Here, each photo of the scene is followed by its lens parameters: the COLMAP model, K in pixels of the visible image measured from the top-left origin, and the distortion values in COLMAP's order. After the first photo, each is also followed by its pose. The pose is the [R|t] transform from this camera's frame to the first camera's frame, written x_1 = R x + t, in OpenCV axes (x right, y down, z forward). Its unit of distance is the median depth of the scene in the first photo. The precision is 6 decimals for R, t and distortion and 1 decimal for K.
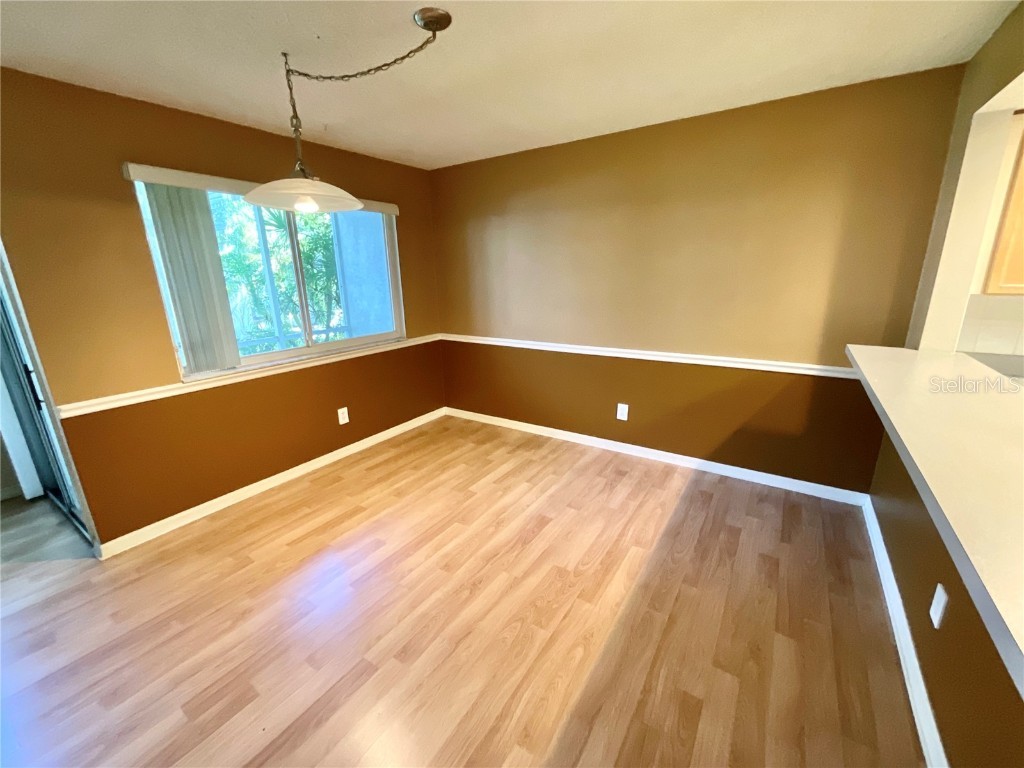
lens RADIAL K [[417.2, 0, 532.2], [0, 417.2, 385.5], [0, 0, 1]] dist [0.000927, 0.000192]
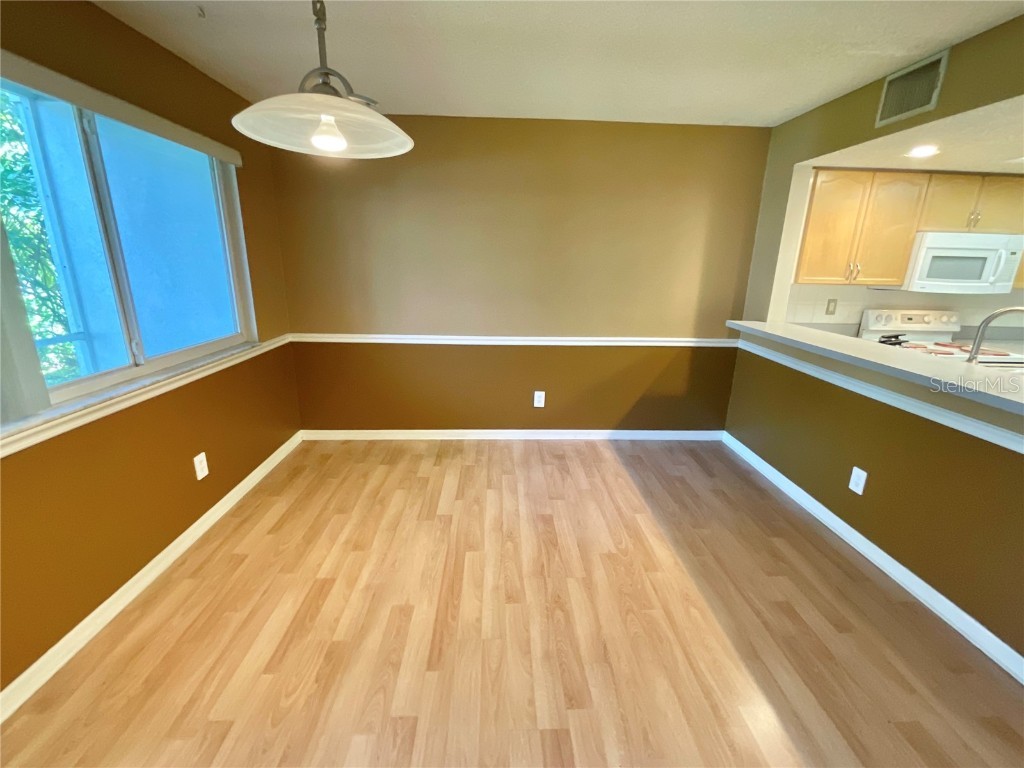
lens RADIAL K [[436.6, 0, 522.1], [0, 436.6, 385.1], [0, 0, 1]] dist [0.002231, 0.000768]
pose [[0.812964, -0.120307, 0.569750, -0.501655], [0.118004, 0.992161, 0.041124, -0.022242], [-0.570232, 0.033800, 0.820788, 0.192624]]
